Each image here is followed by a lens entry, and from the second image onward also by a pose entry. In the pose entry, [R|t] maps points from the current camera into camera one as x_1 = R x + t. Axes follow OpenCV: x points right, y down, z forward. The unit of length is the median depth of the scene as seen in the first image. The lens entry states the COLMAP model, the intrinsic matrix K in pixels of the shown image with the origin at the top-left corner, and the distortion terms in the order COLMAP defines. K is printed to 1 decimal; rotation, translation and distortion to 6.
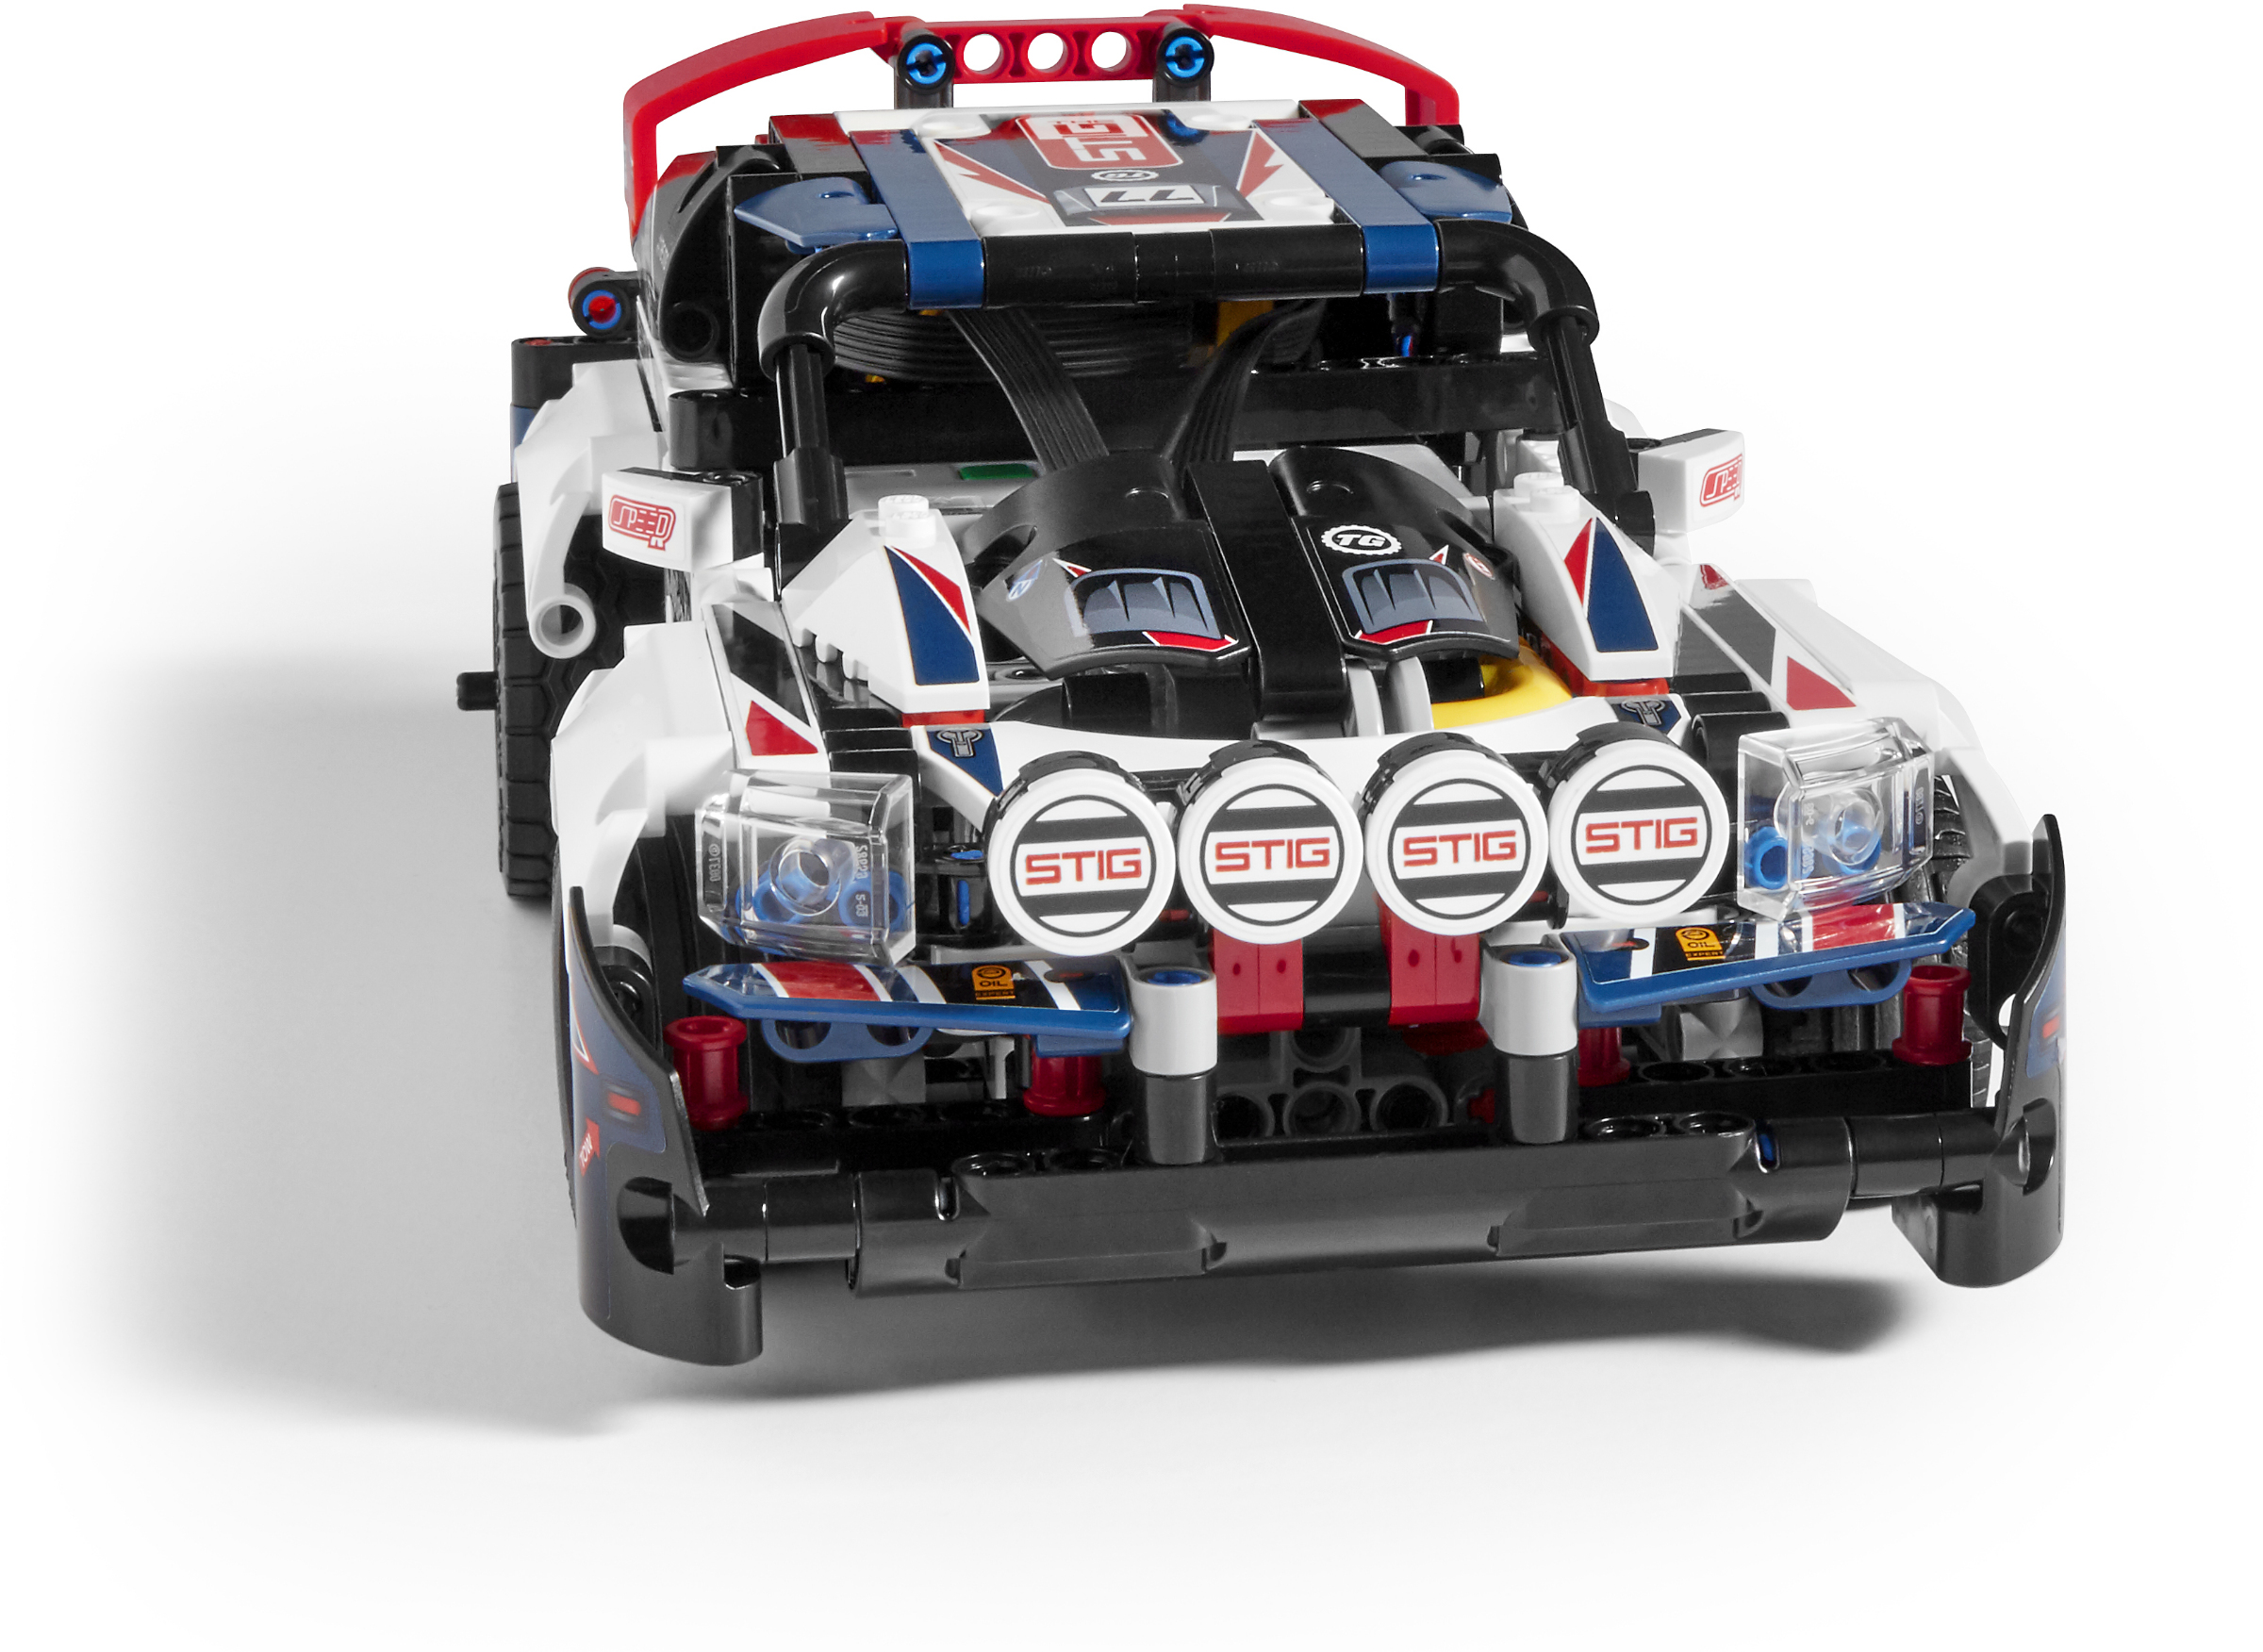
lens RADIAL K [[6057.9, 0, 1131.9], [0, 6057.9, 823.6], [0, 0, 1]] dist [0.589527, 0.000000]
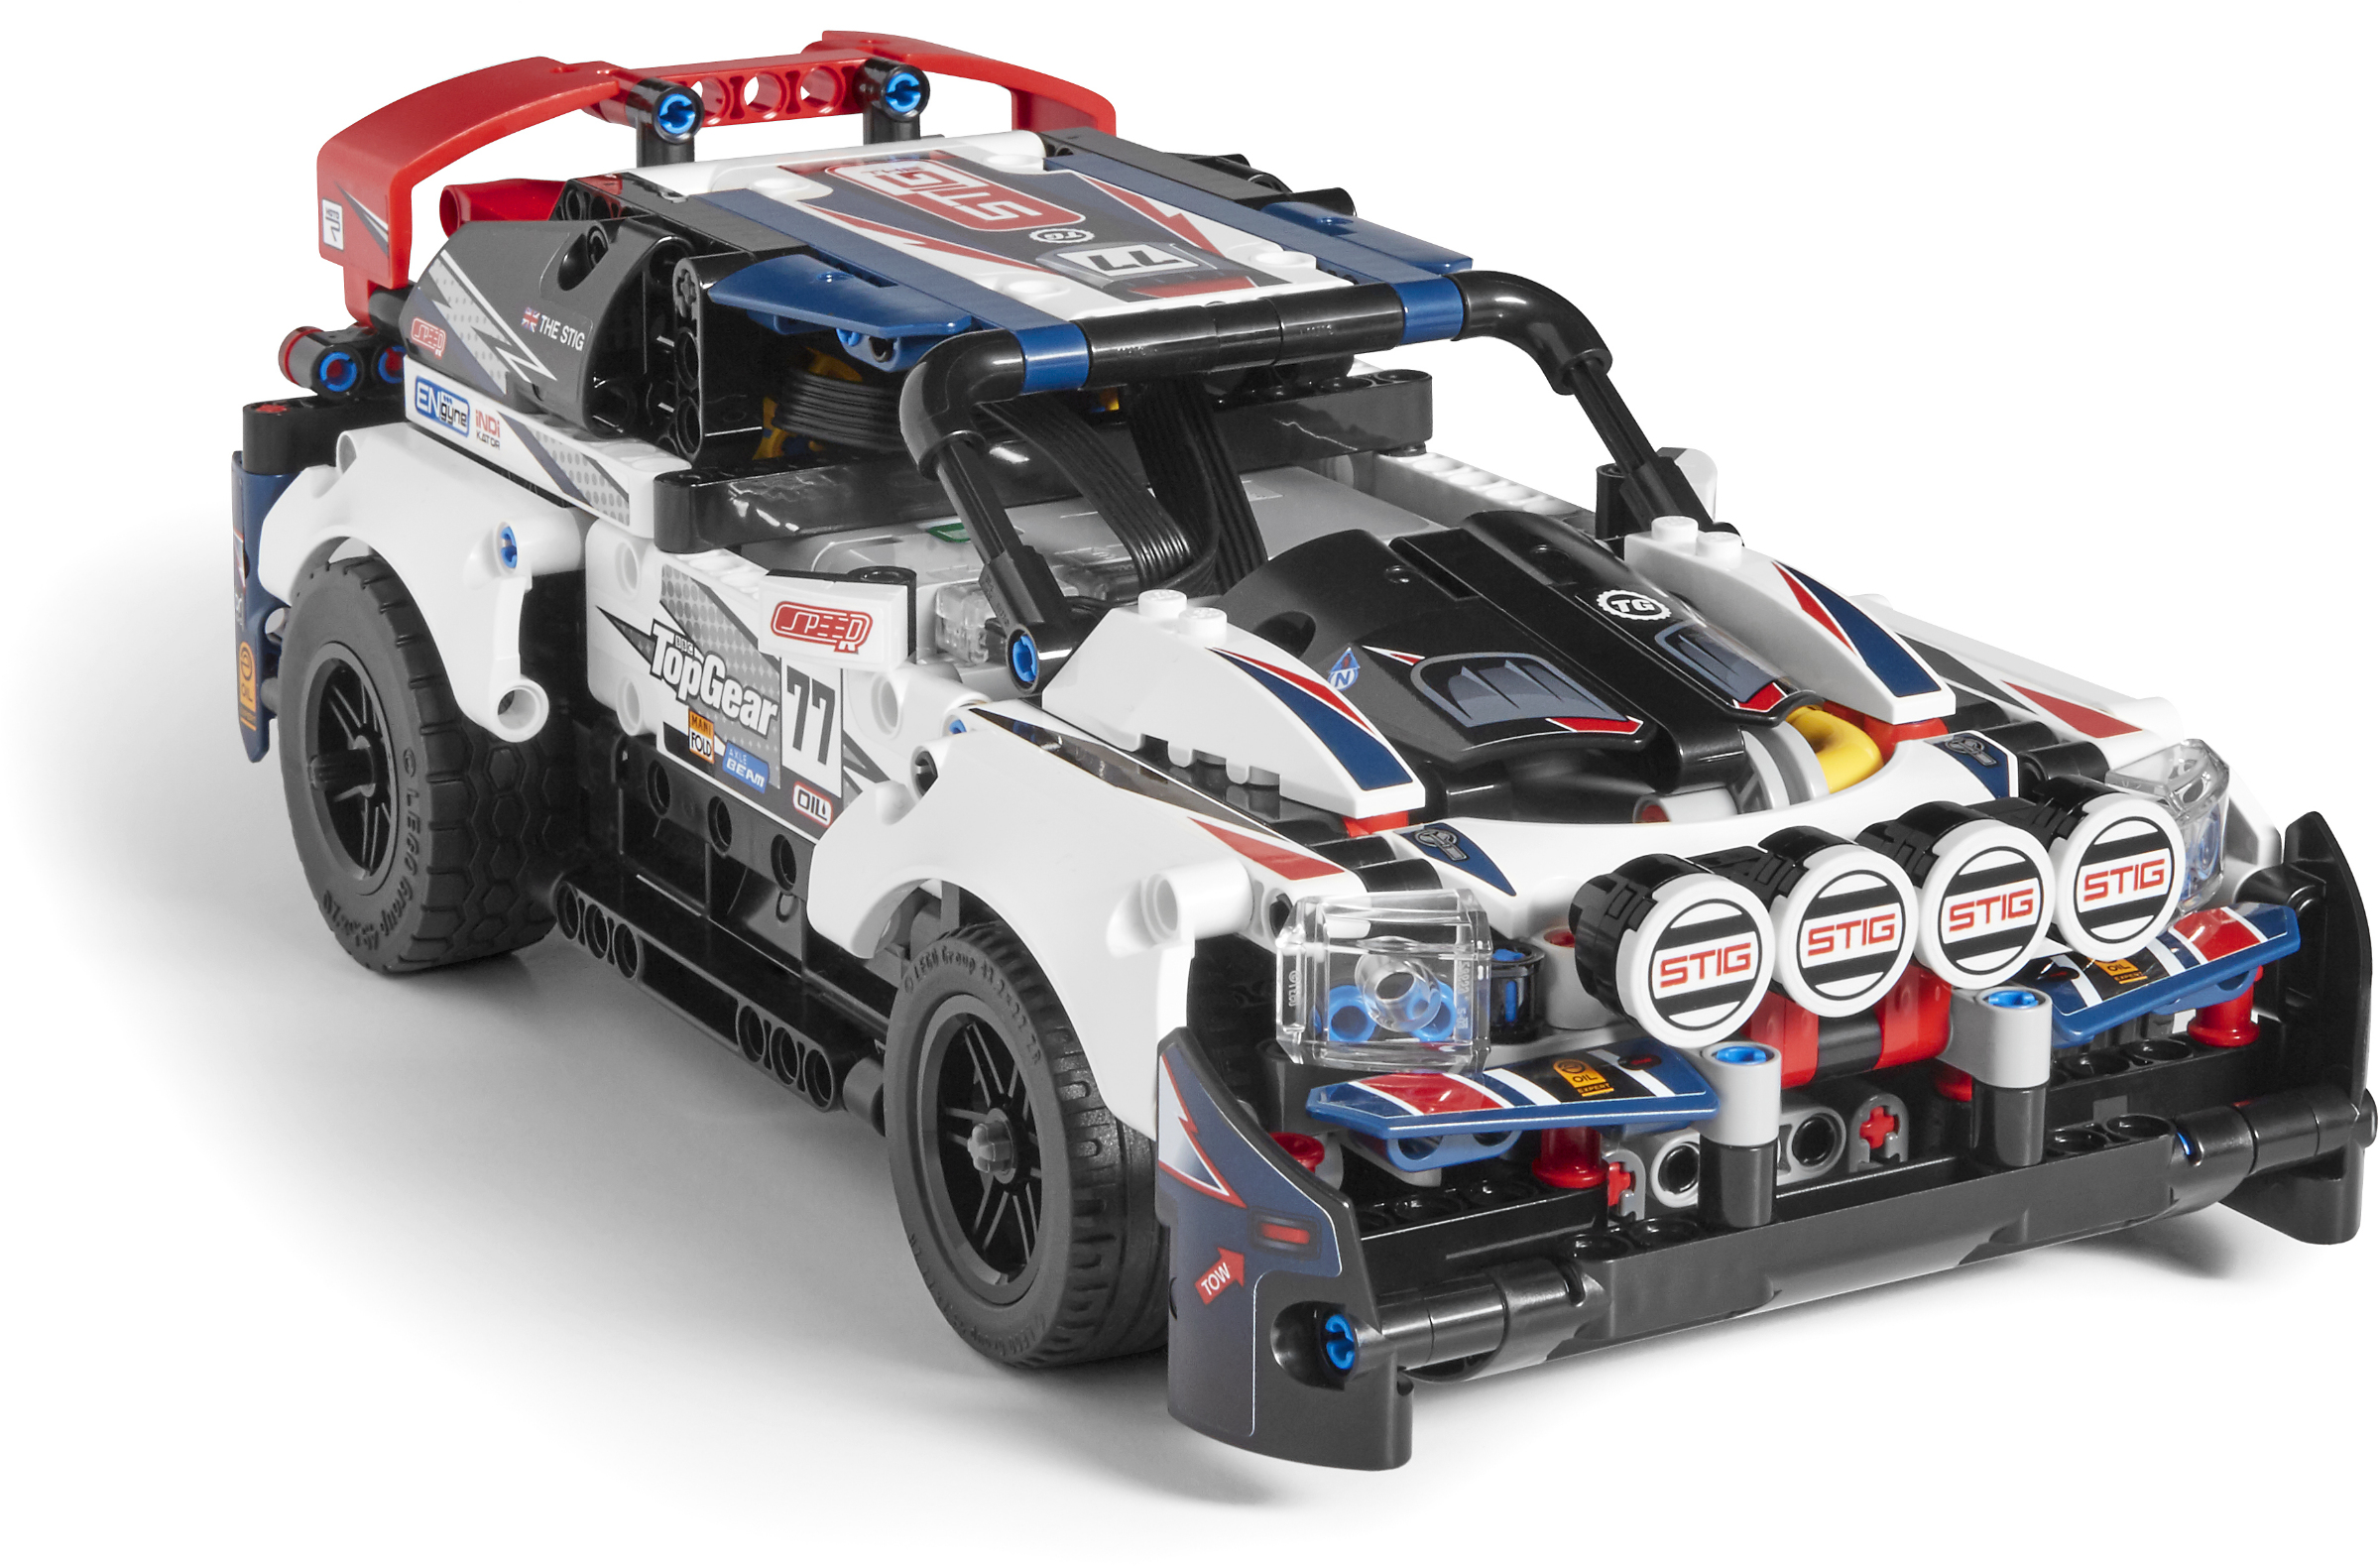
lens RADIAL K [[5962.1, 0, 1189.4], [0, 5962.1, 784.8], [0, 0, 1]] dist [0.015644, 0.000000]
pose [[0.916991, -0.094491, 0.387554, -0.442266], [0.076579, 0.995169, 0.061444, -0.085634], [-0.391488, -0.026665, 0.919797, 0.068271]]
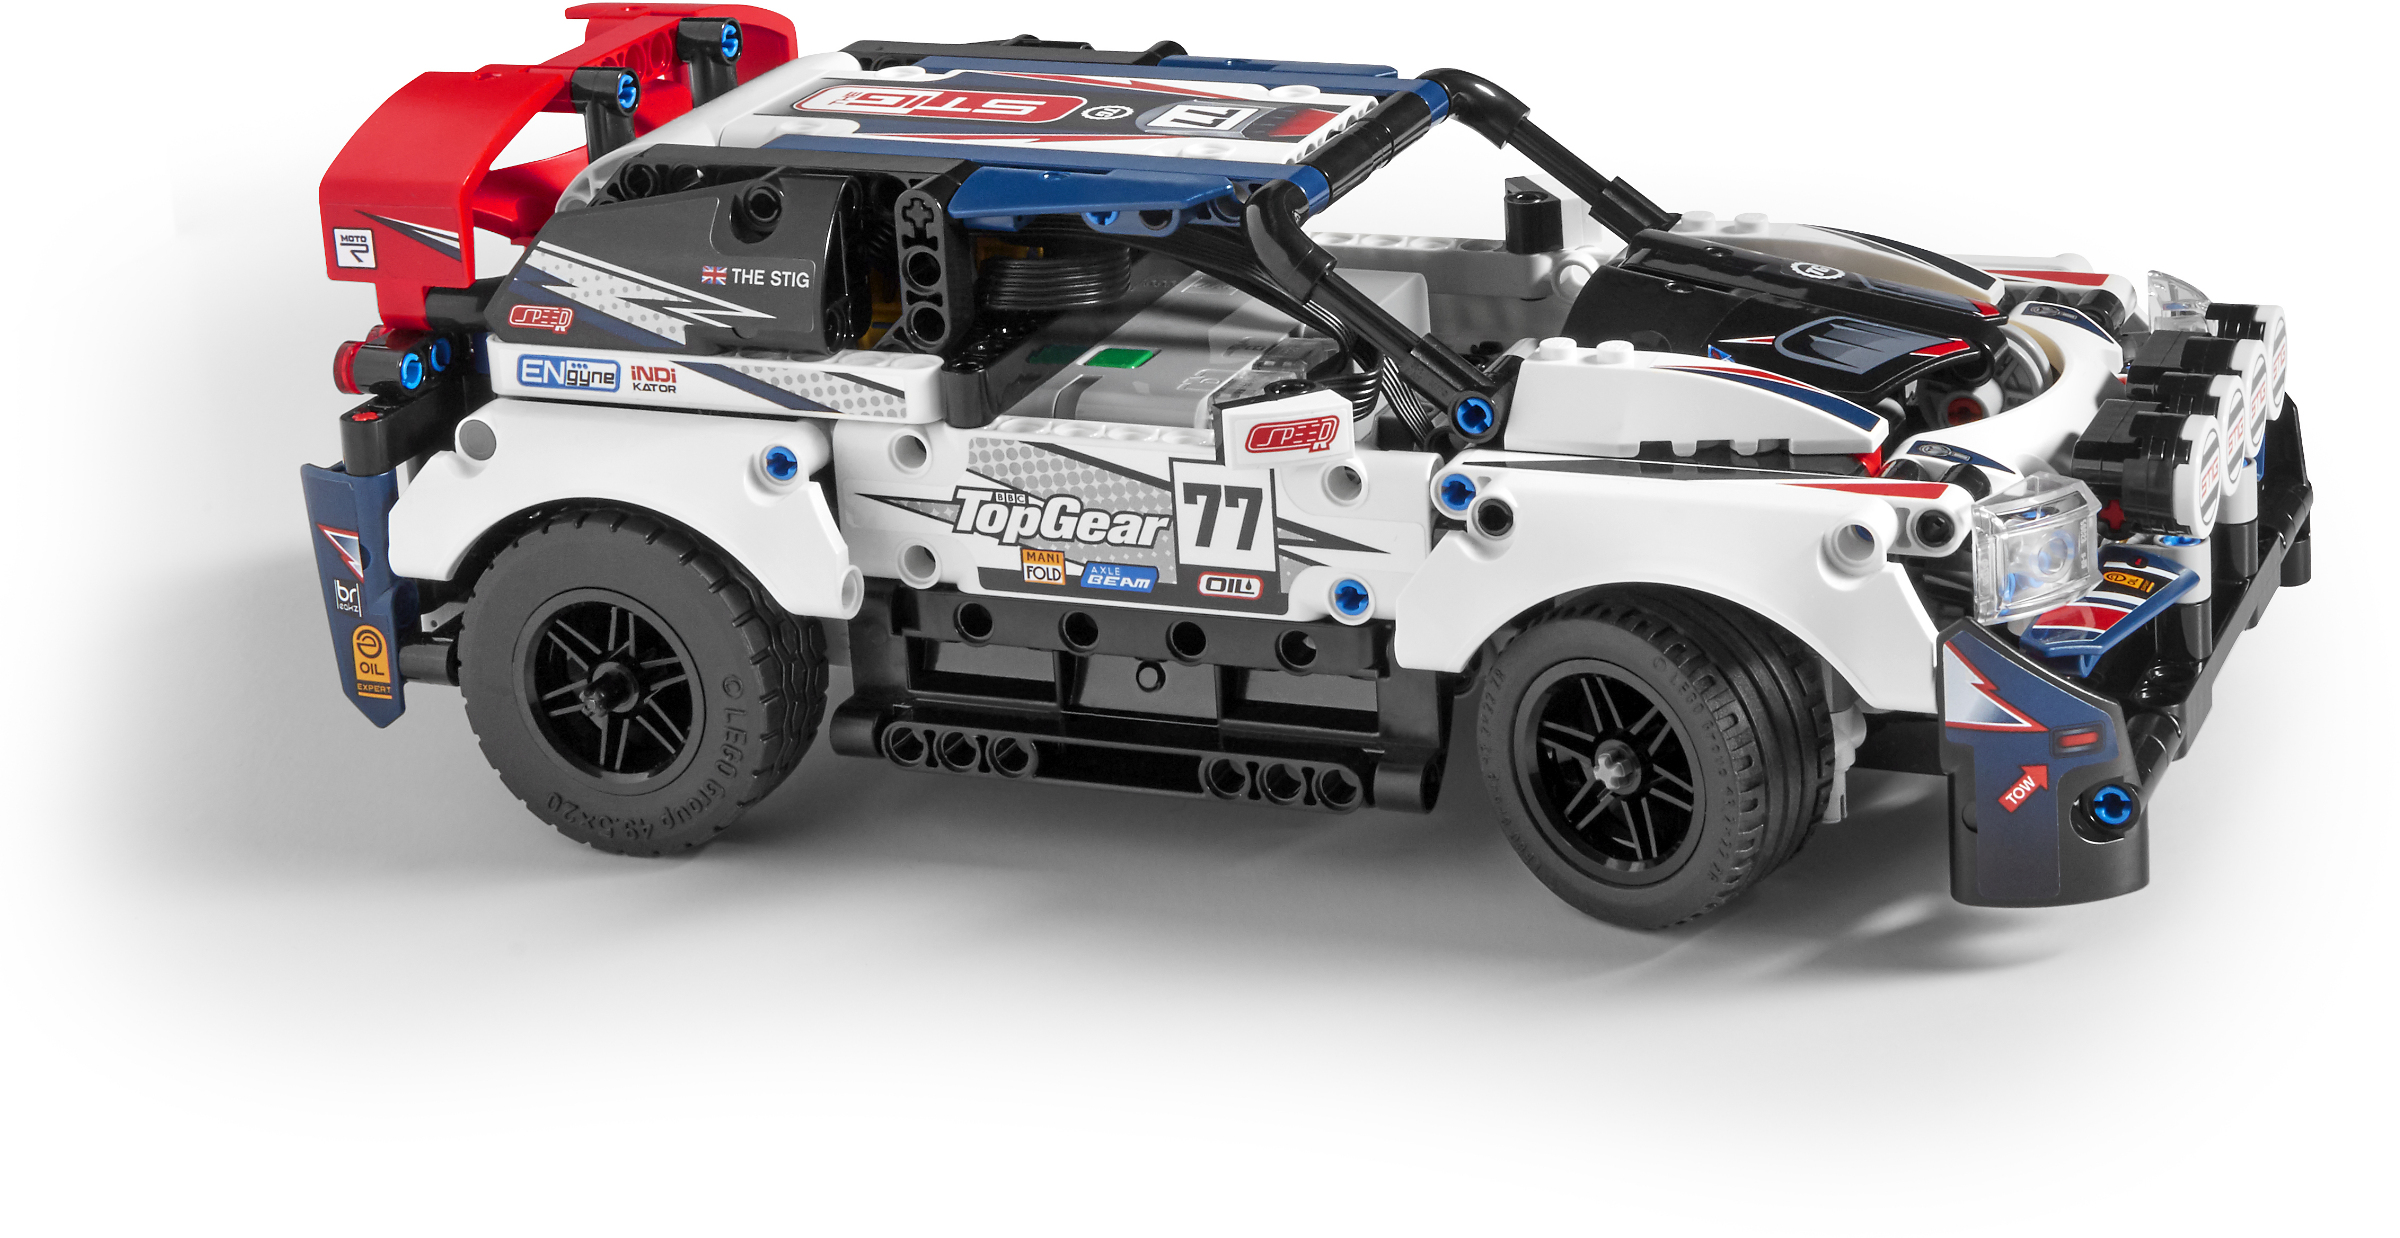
lens RADIAL K [[4737.8, 0, 1200.6], [0, 4737.8, 616.4], [0, 0, 1]] dist [0.000436, 0.000000]
pose [[0.416564, -0.311393, 0.854113, -1.012255], [0.252305, 0.942201, 0.220454, -0.253926], [-0.873394, 0.123664, 0.471053, 0.599850]]
